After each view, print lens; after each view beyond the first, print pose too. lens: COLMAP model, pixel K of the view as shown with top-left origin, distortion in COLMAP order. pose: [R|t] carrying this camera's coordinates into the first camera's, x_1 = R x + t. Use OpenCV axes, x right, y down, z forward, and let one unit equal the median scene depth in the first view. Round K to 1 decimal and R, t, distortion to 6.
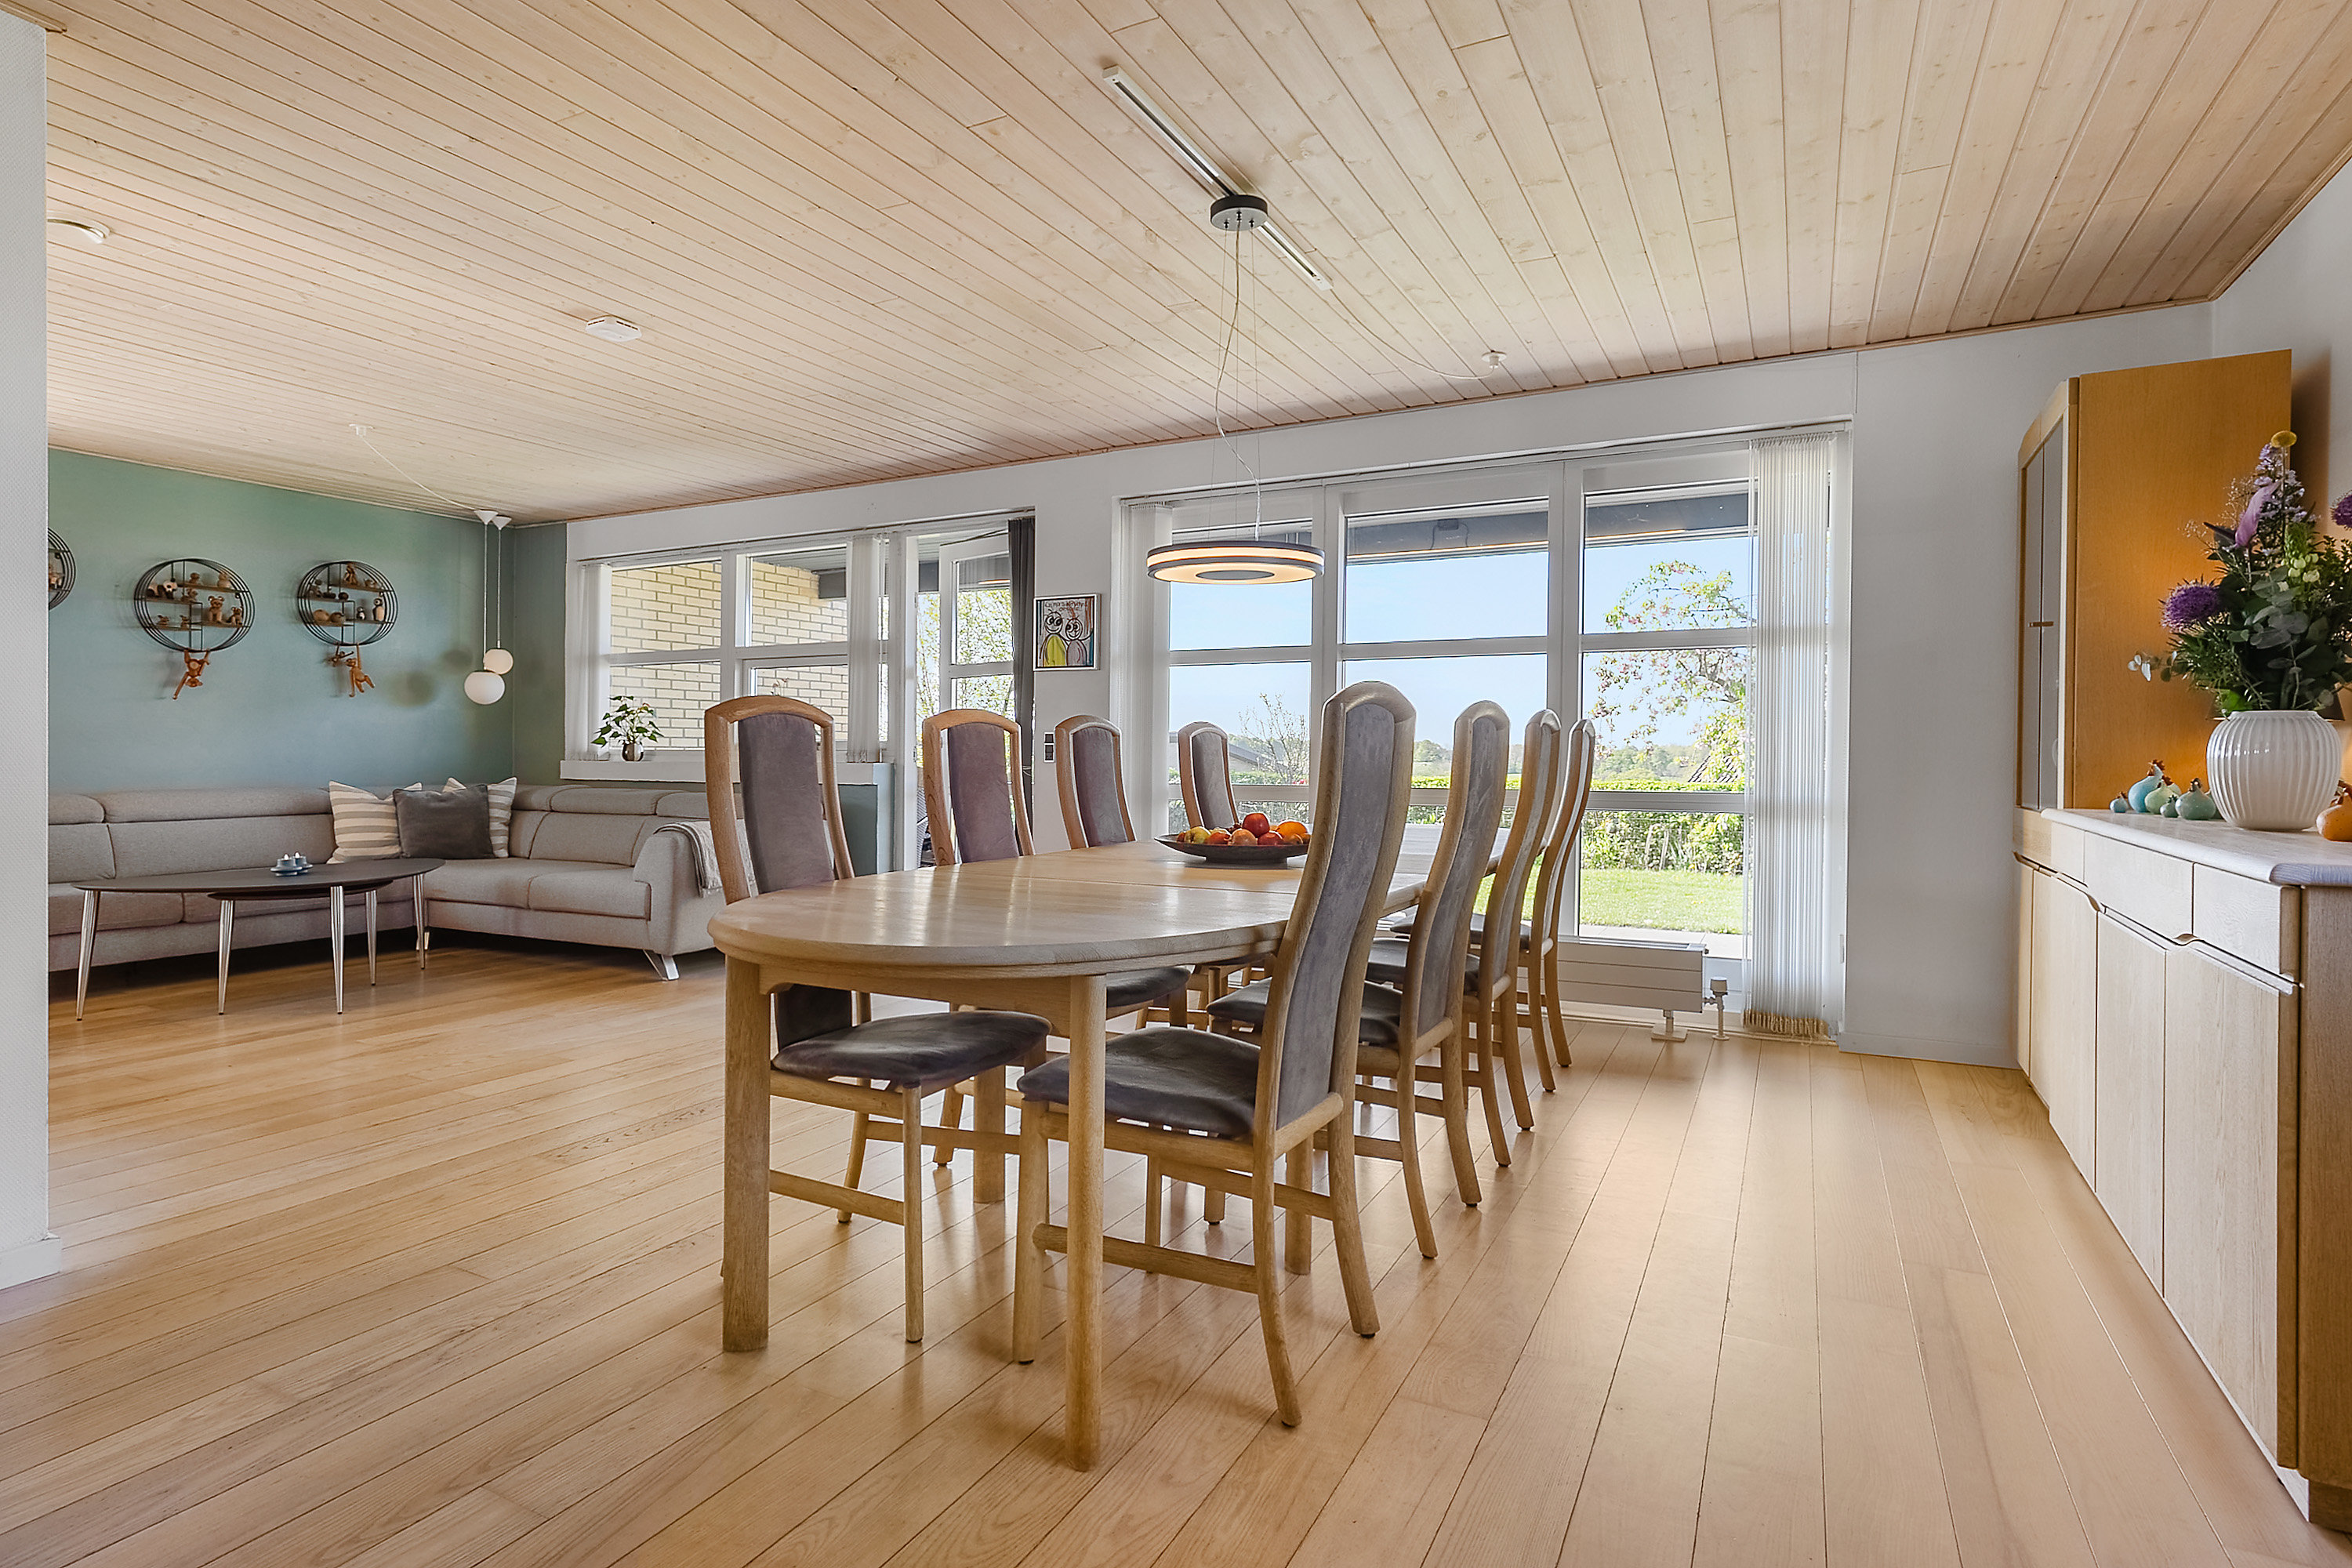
lens RADIAL K [[1222.1, 0, 1175.8], [0, 1222.1, 773.9], [0, 0, 1]] dist [-0.001333, 0.000885]
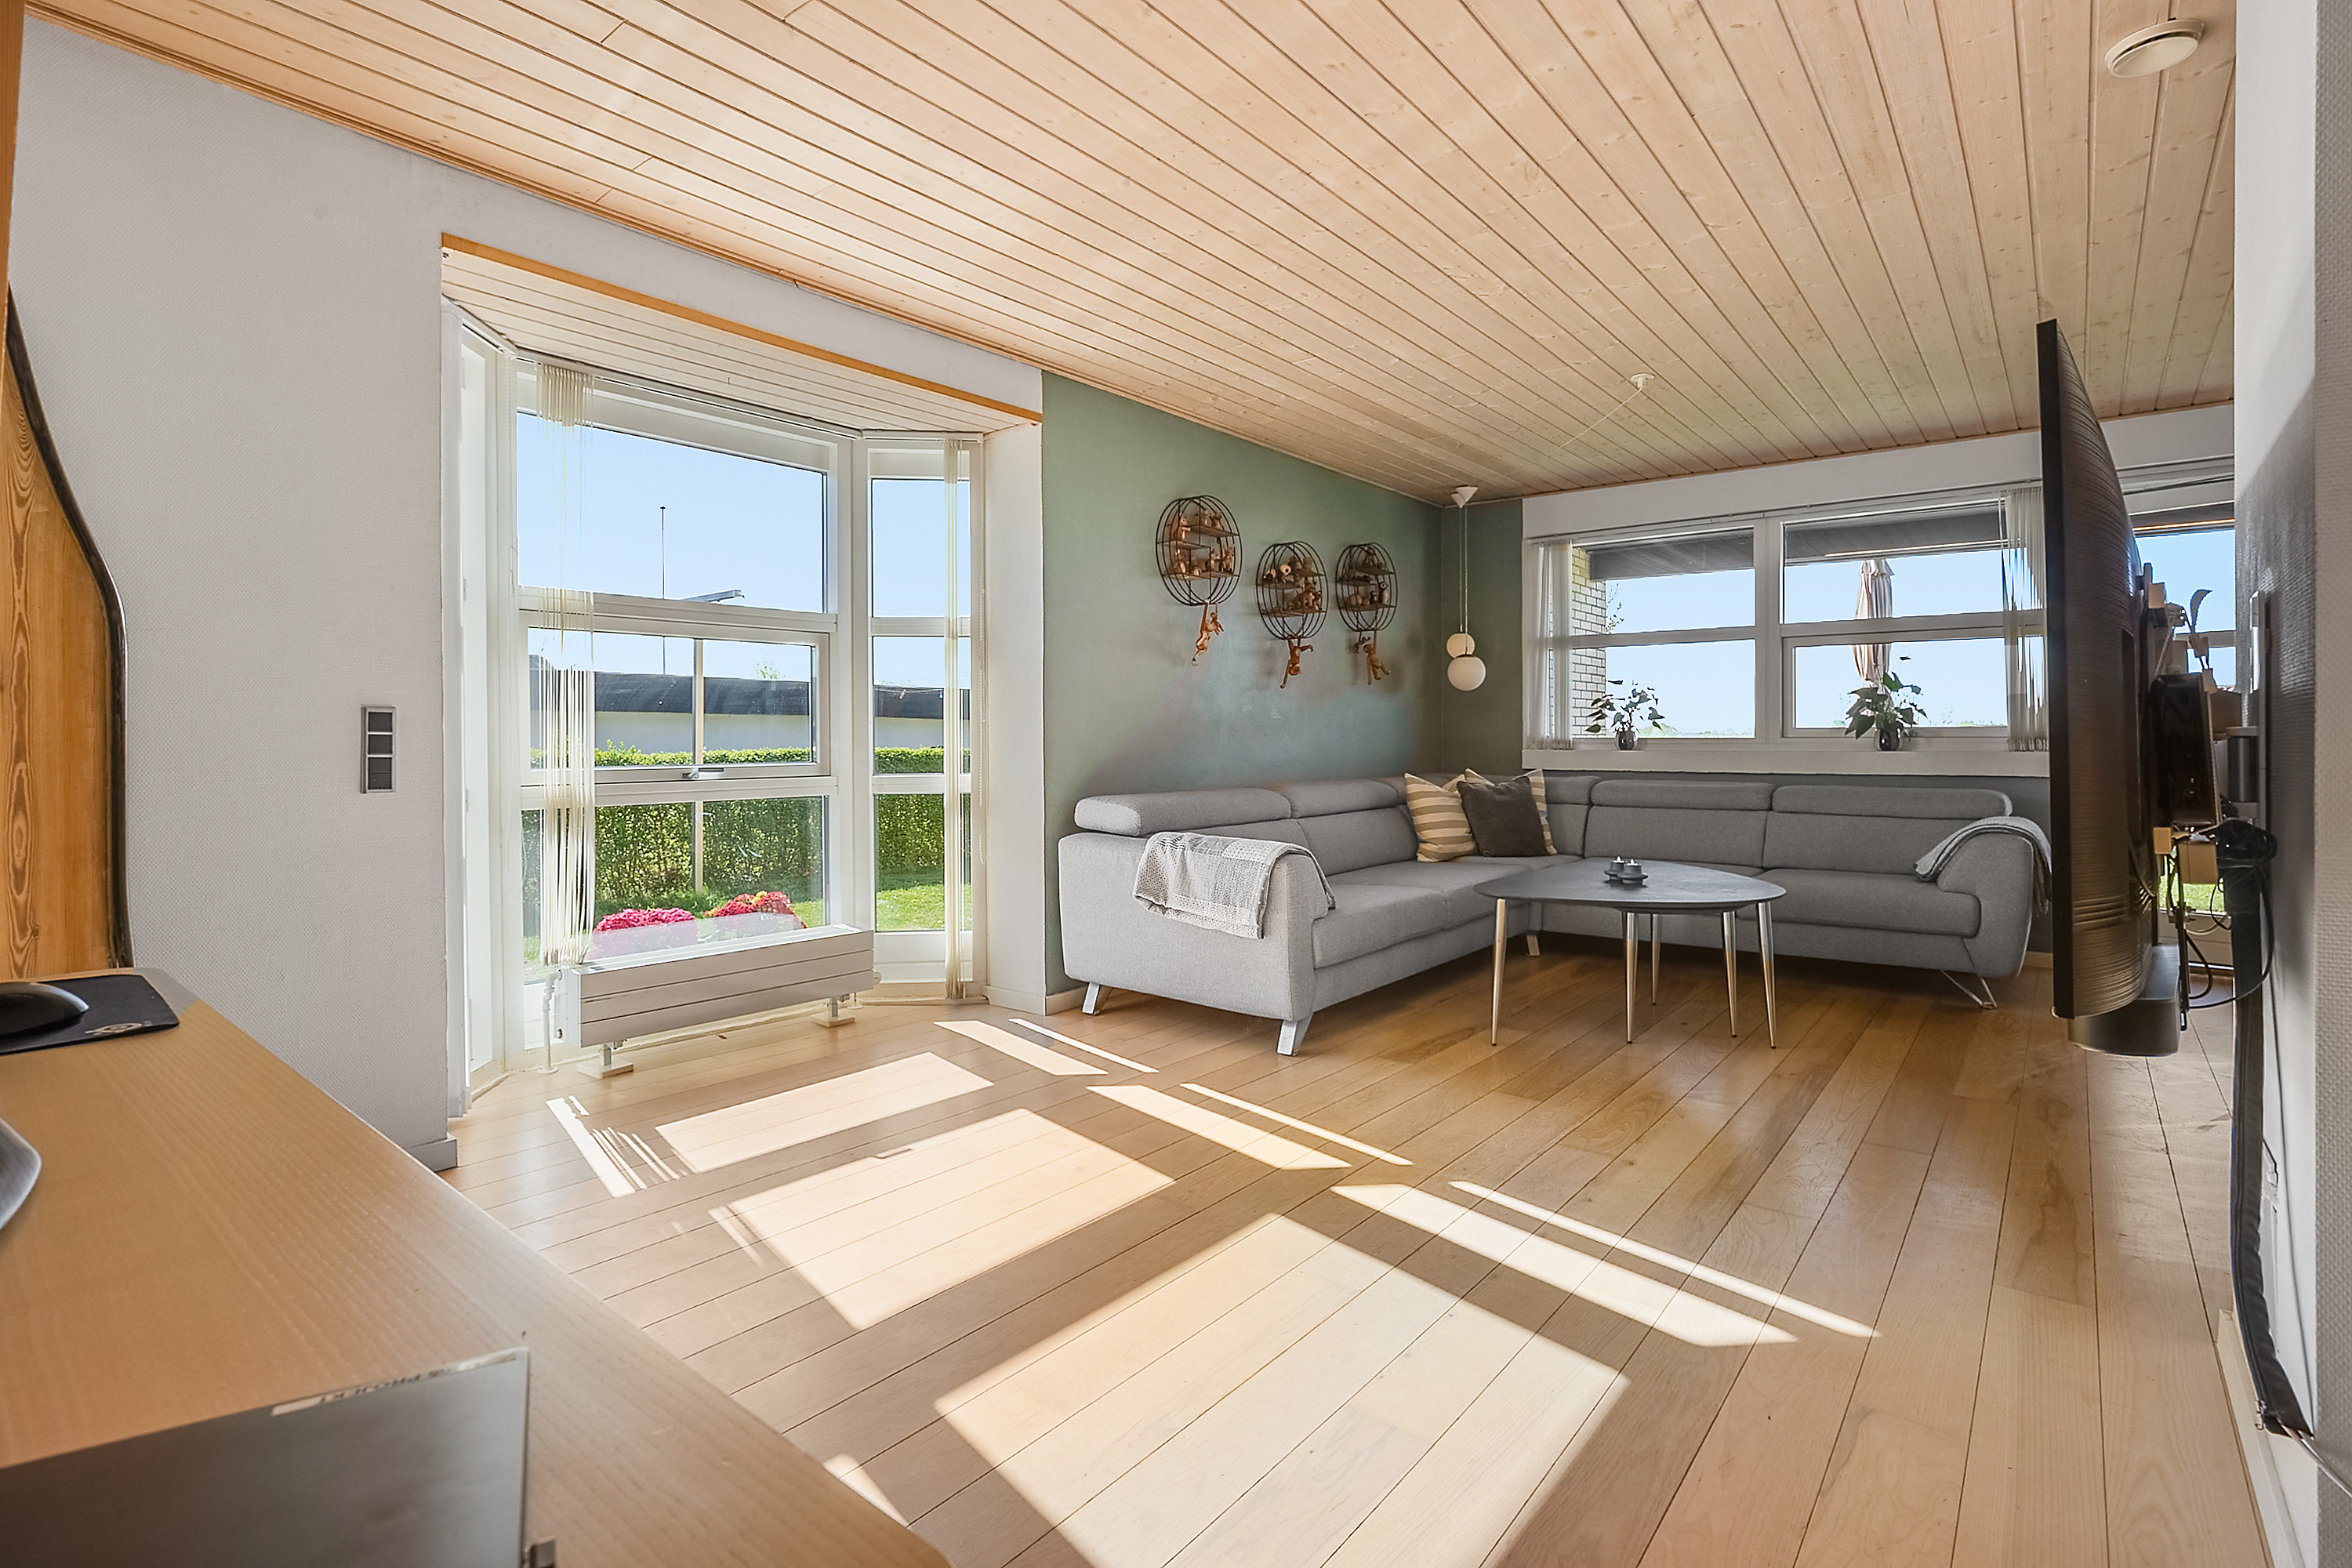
lens RADIAL K [[1134.3, 0, 1174.9], [0, 1134.3, 760.8], [0, 0, 1]] dist [-0.004551, -0.000417]
pose [[0.979622, -0.005099, -0.200787, -0.658181], [0.005486, 0.999984, 0.001369, -0.005328], [0.200776, -0.002443, 0.979634, 0.098114]]
